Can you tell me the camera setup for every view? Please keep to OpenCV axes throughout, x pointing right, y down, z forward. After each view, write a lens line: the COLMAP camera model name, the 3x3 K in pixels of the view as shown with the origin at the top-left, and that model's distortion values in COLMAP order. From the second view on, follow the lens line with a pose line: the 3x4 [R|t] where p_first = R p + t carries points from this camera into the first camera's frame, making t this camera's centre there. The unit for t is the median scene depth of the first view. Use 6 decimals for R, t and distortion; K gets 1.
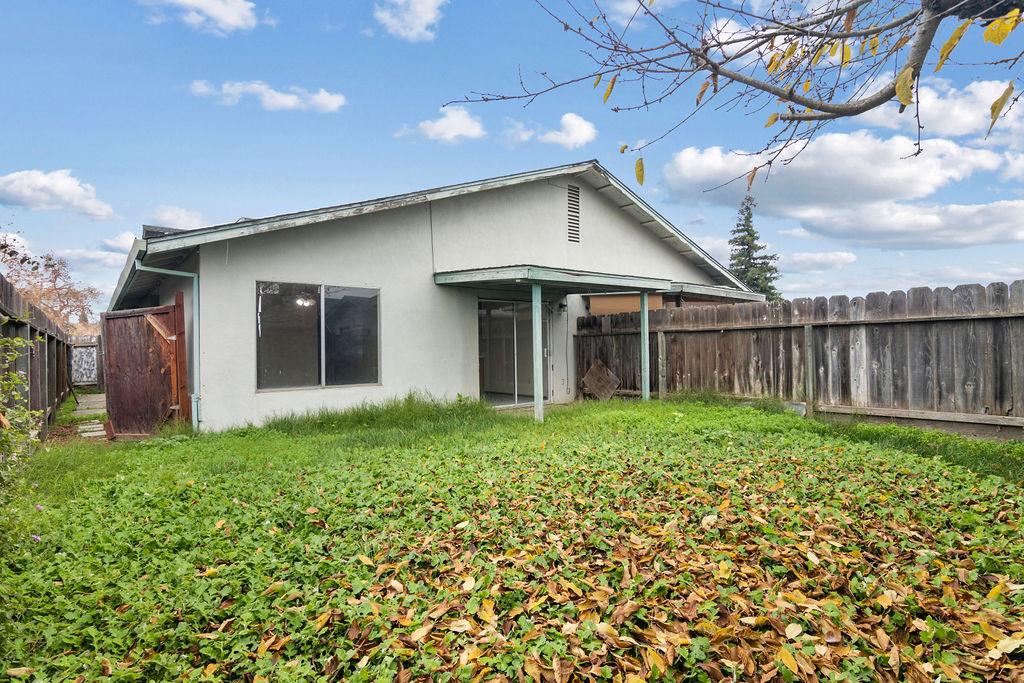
lens RADIAL K [[520.3, 0, 514.9], [0, 520.3, 342.8], [0, 0, 1]] dist [-0.001654, 0.001570]
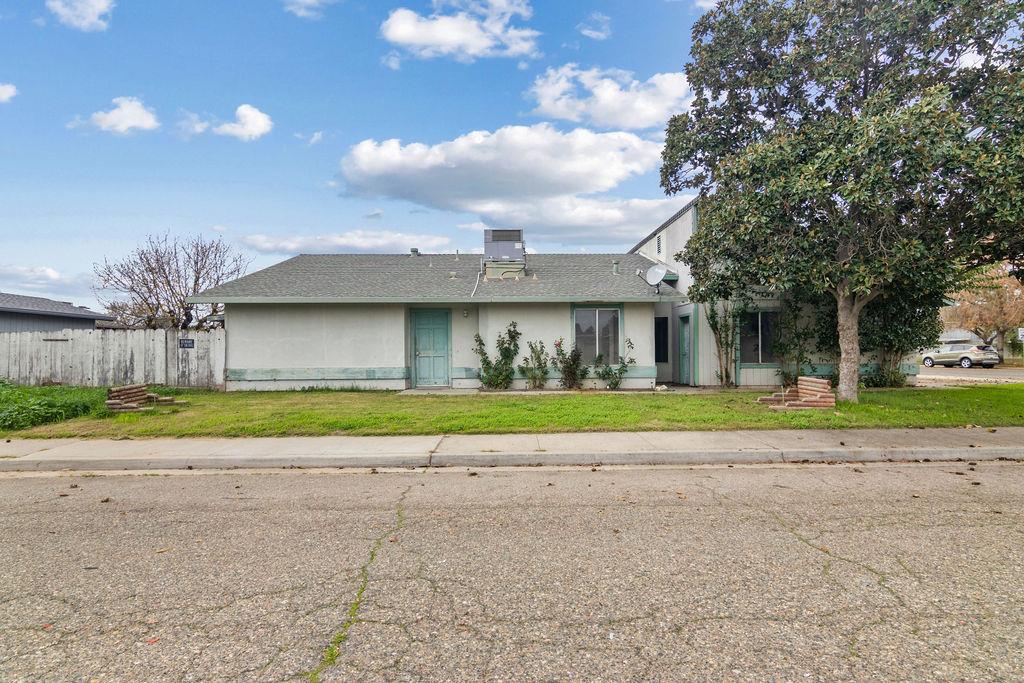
lens RADIAL K [[520.3, 0, 511.6], [0, 520.3, 344.0], [0, 0, 1]] dist [-0.001654, 0.001570]
pose [[0.999994, 0.003396, -0.000976, 0.610694], [-0.003398, 0.999993, -0.001554, 0.009739], [0.000971, 0.001558, 0.999998, 0.020399]]
